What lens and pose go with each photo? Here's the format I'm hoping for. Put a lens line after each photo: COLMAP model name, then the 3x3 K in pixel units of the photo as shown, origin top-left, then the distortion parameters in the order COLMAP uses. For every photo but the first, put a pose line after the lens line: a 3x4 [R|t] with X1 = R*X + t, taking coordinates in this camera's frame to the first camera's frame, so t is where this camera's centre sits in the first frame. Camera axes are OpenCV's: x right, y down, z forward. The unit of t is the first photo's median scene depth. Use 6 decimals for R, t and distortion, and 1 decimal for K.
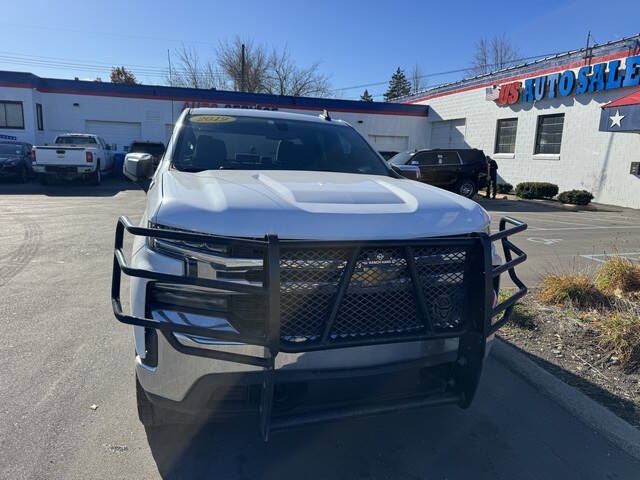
lens RADIAL K [[453.0, 0, 319.0], [0, 453.0, 243.1], [0, 0, 1]] dist [0.044709, -0.047163]
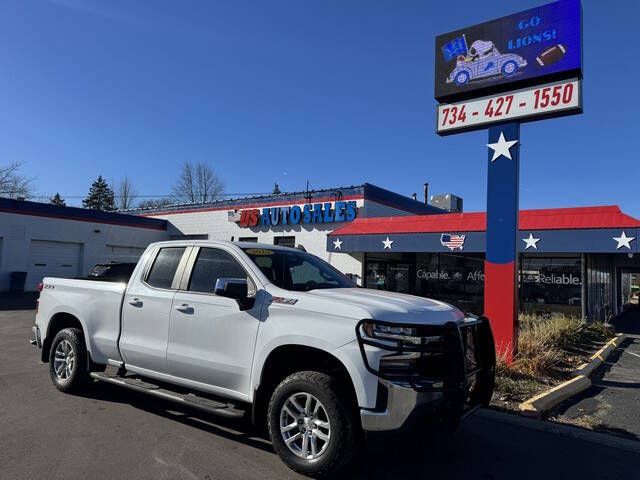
lens RADIAL K [[453.0, 0, 324.5], [0, 453.0, 241.5], [0, 0, 1]] dist [0.044709, -0.047163]
pose [[0.792842, 0.040132, 0.608104, -0.159187], [0.106116, 0.973495, -0.202599, -0.001284], [-0.600117, 0.225158, 0.767569, -0.028360]]
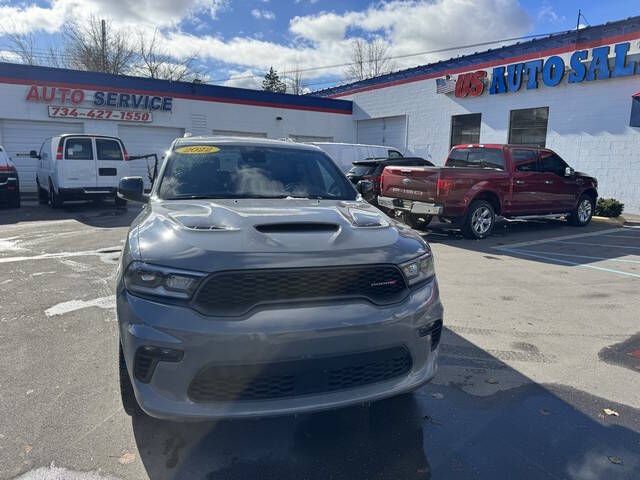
lens RADIAL K [[453.0, 0, 321.0], [0, 453.0, 243.4], [0, 0, 1]] dist [0.044709, -0.047163]
pose [[0.955712, -0.070835, 0.285652, -0.119554], [0.072648, 0.997349, 0.004258, -0.057958], [-0.285196, 0.016682, 0.958324, 0.277306]]
